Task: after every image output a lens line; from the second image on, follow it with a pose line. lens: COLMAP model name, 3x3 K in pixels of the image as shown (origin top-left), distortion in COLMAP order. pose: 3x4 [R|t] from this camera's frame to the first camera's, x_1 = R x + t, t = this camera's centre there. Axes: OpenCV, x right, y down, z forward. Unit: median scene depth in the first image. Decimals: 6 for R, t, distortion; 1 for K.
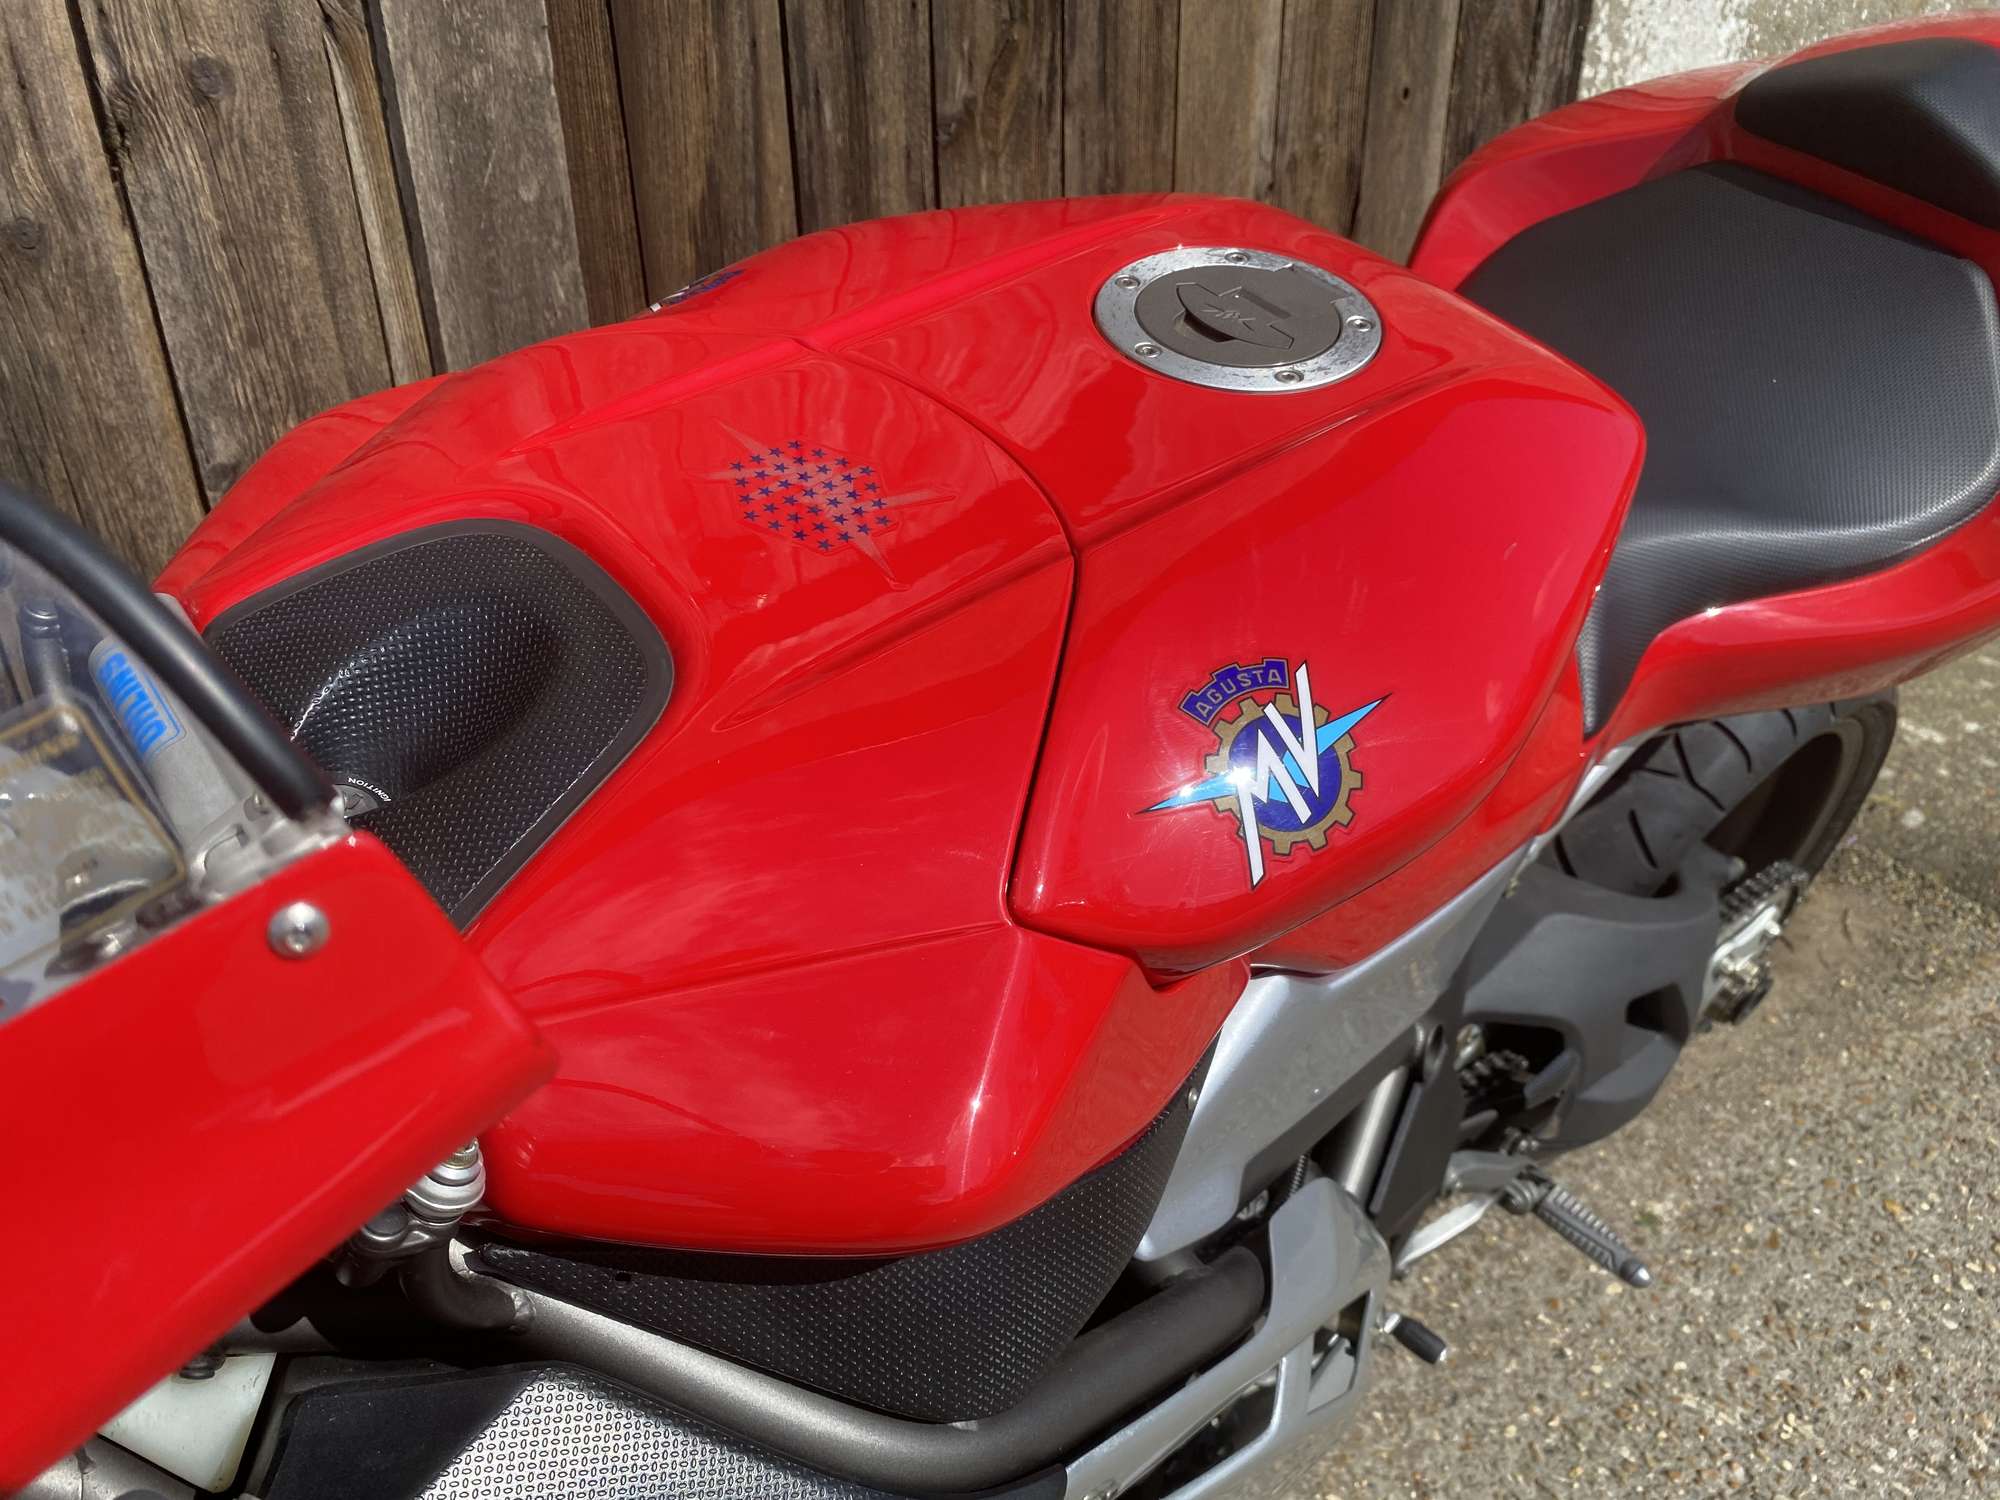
lens RADIAL K [[1564.6, 0, 1000.0], [0, 1564.6, 750.0], [0, 0, 1]] dist [-0.008340, 0.009979]
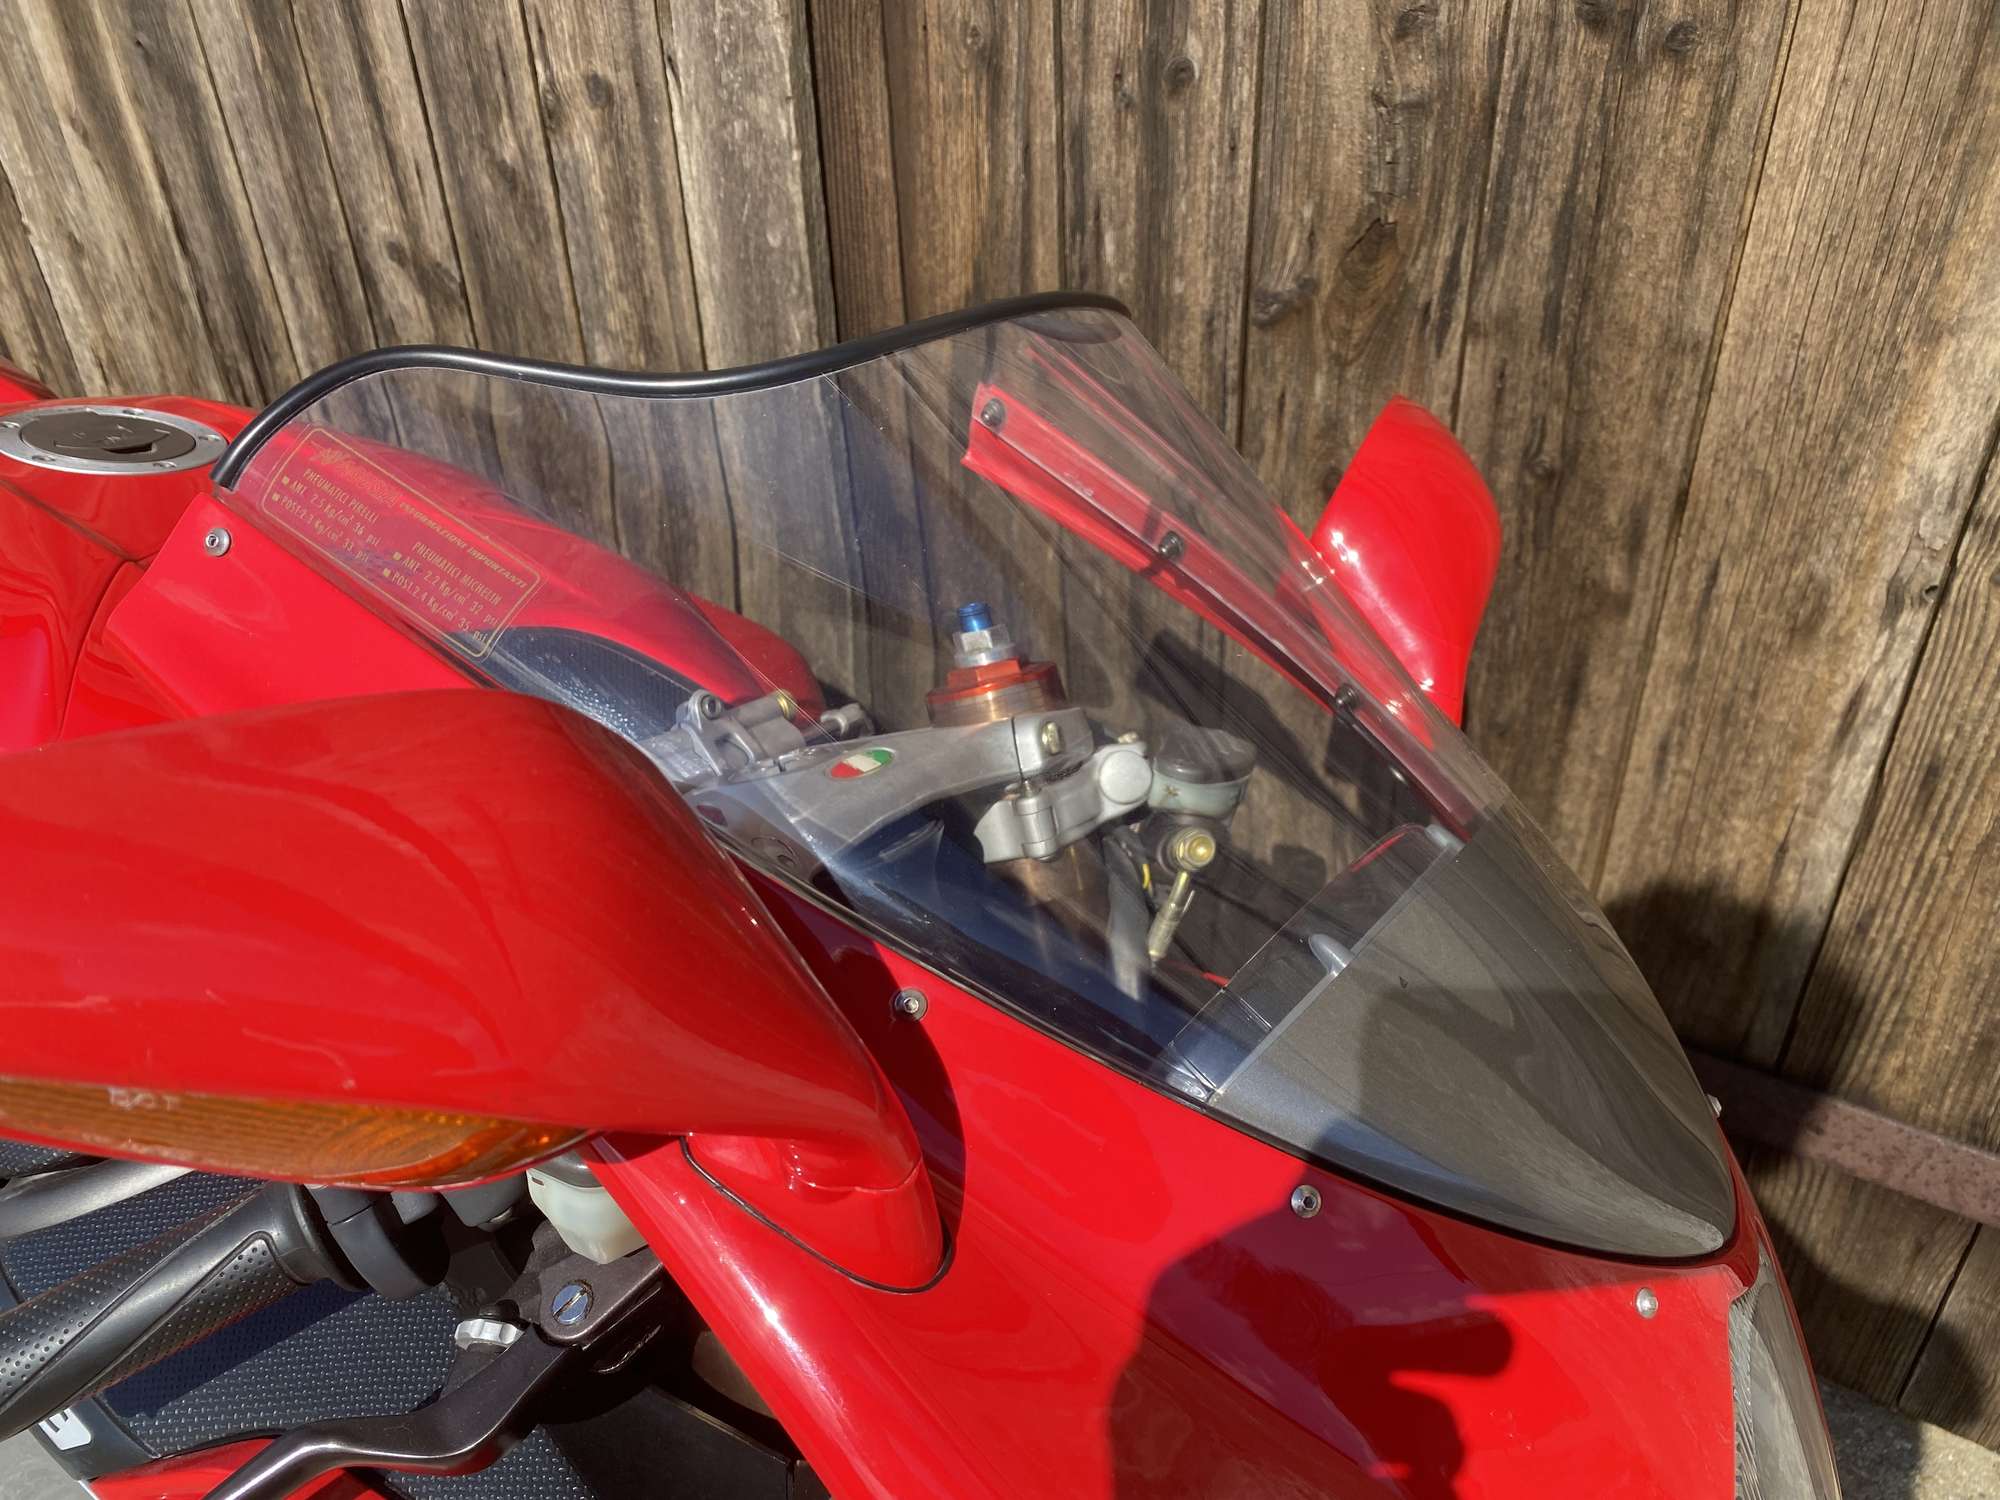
lens RADIAL K [[1549.9, 0, 987.6], [0, 1549.9, 755.9], [0, 0, 1]] dist [-0.010969, 0.015825]
pose [[0.294097, 0.547383, -0.783504, 0.684338], [-0.443171, 0.804407, 0.395637, -0.492706], [0.846822, 0.230871, 0.479158, 0.612999]]
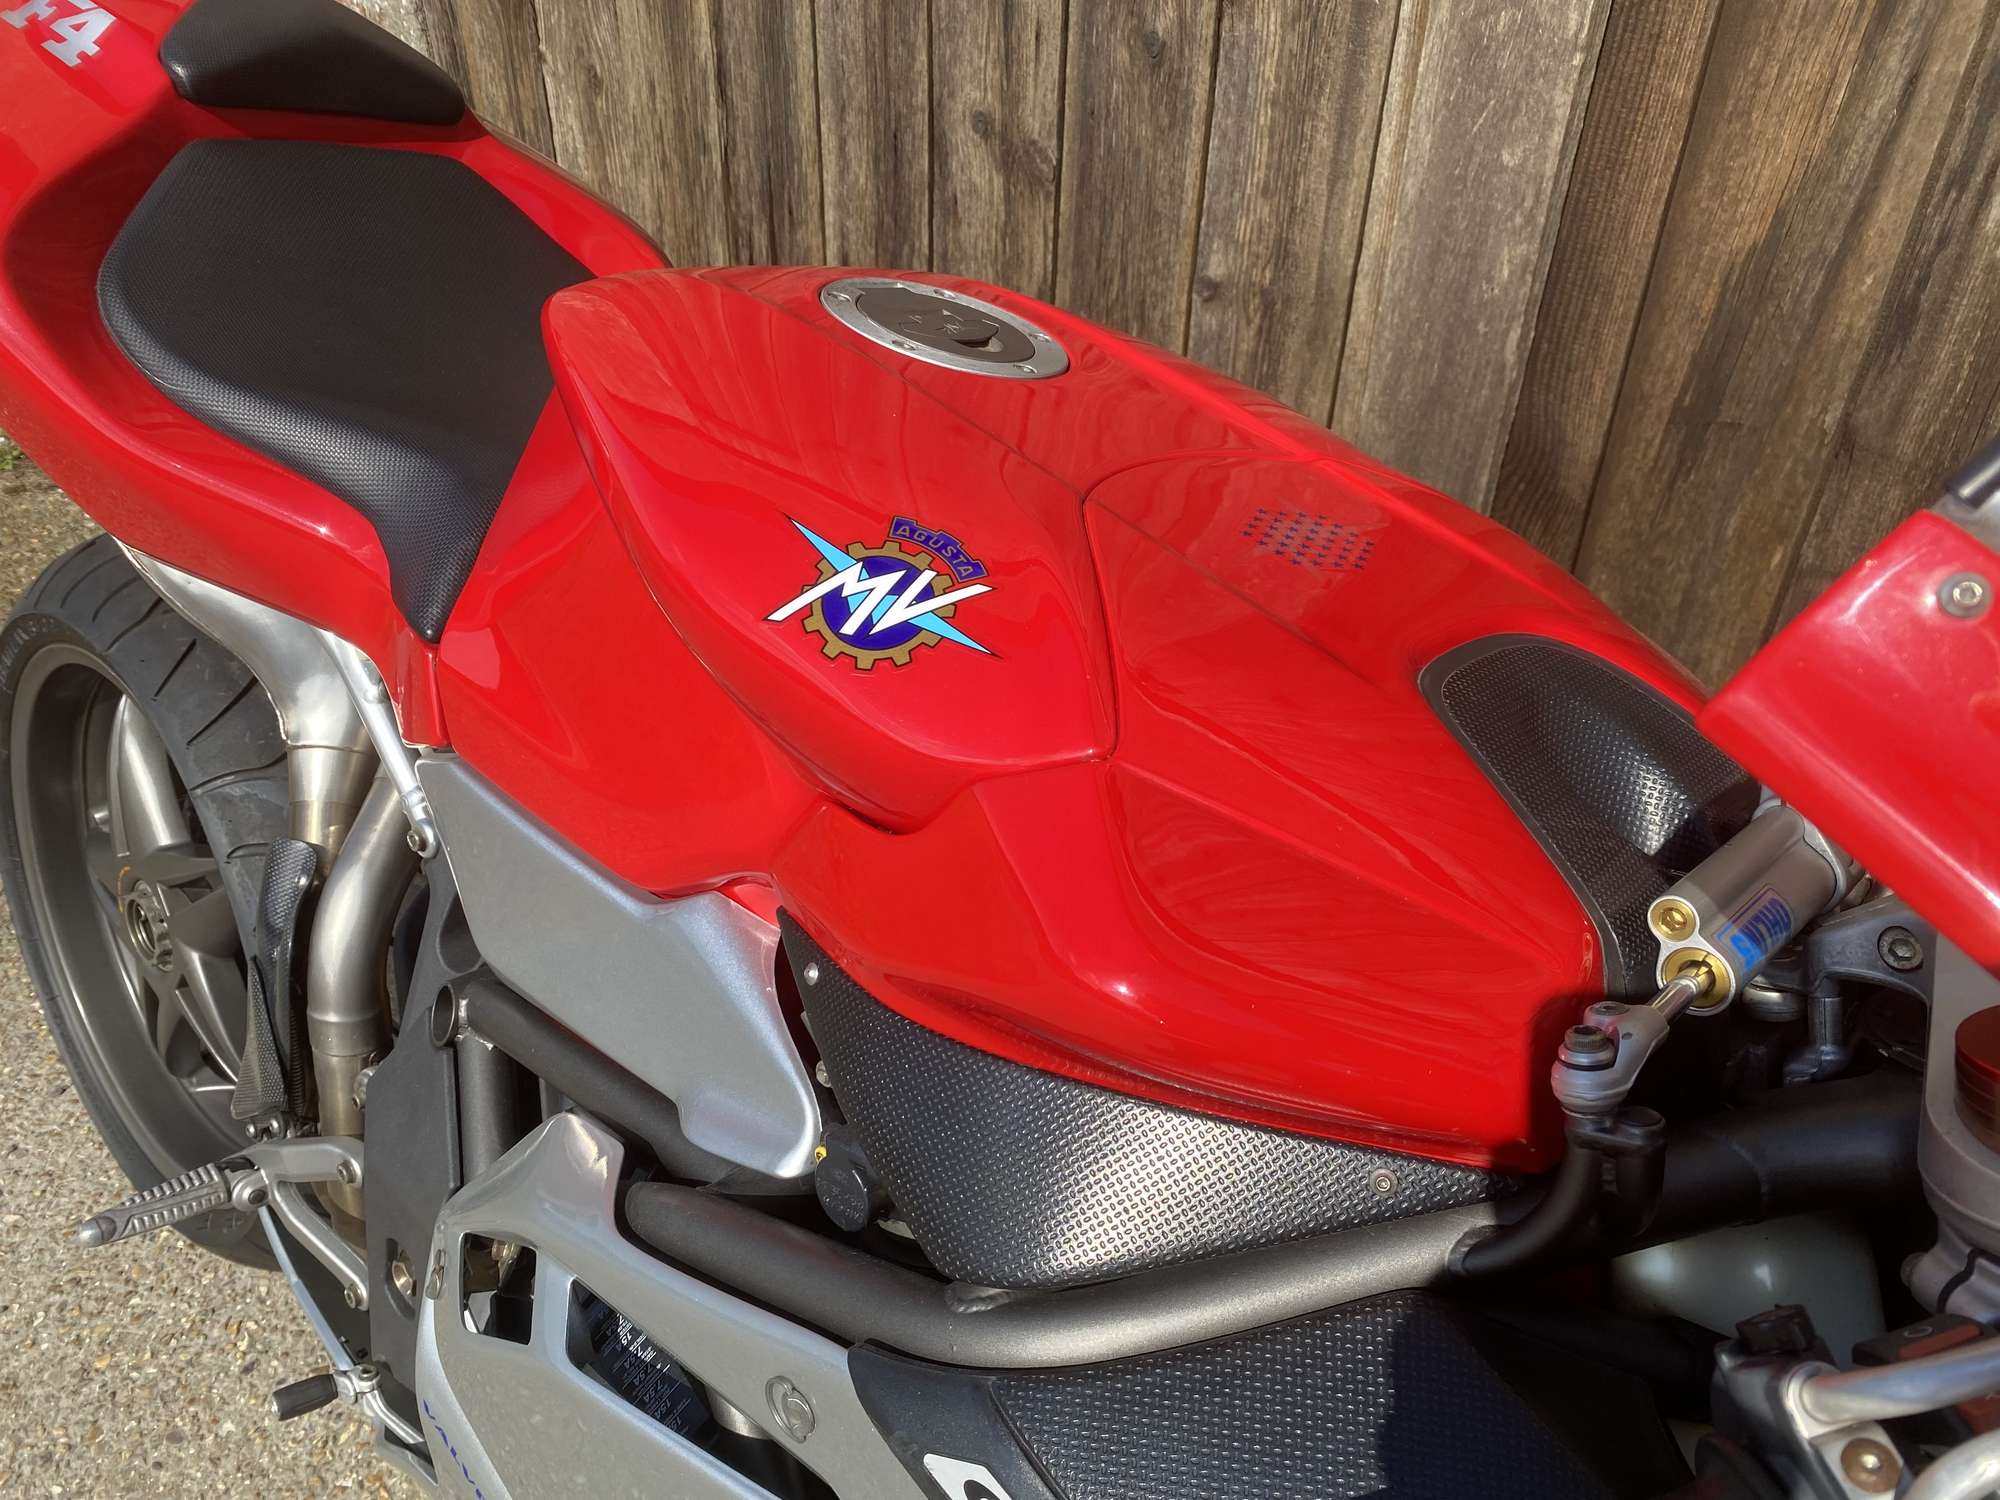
lens RADIAL K [[1549.6, 0, 1000.4], [0, 1549.6, 767.5], [0, 0, 1]] dist [-0.004580, 0.010843]
pose [[0.124436, 0.623052, -0.772219, 0.519511], [-0.502746, 0.710560, 0.492291, -0.352146], [0.855431, 0.326971, 0.401656, 0.436255]]
